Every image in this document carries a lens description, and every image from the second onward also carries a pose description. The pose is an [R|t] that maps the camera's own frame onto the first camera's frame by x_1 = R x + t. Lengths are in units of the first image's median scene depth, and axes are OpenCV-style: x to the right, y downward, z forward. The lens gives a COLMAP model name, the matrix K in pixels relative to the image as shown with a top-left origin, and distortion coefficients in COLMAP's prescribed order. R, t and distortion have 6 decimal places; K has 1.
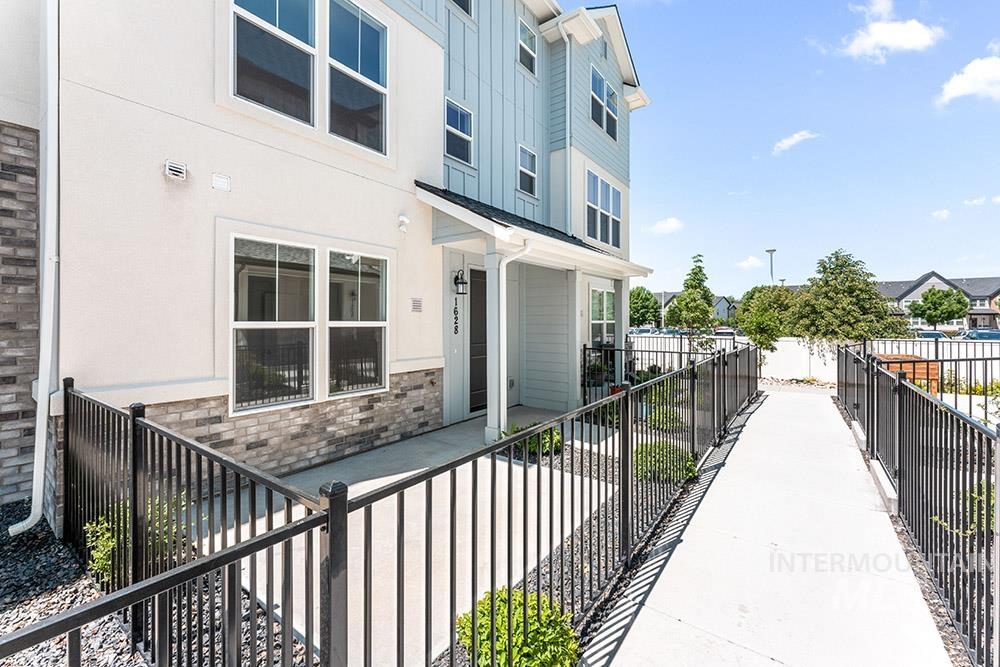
lens RADIAL K [[412.8, 0, 500.8], [0, 412.8, 322.7], [0, 0, 1]] dist [-0.000123, -0.000034]
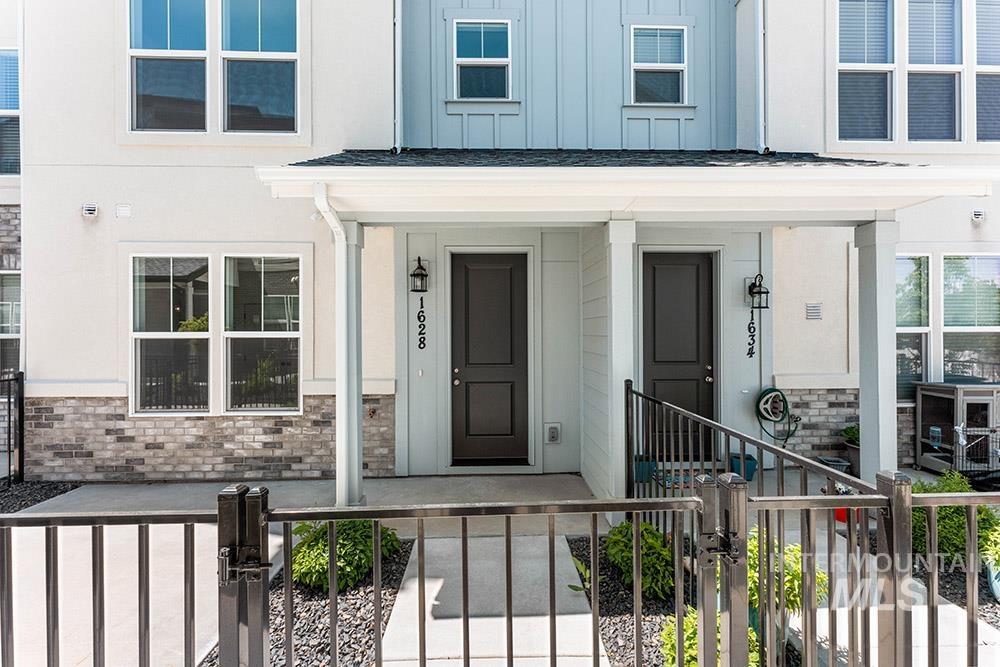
lens RADIAL K [[390.6, 0, 500.0], [0, 390.6, 333.5], [0, 0, 1]] dist [0.001189, 0.000131]
pose [[0.615810, 0.001505, -0.787893, 0.667173], [0.002073, 0.999992, 0.003531, -0.001257], [0.787892, -0.003807, 0.615802, 0.933684]]
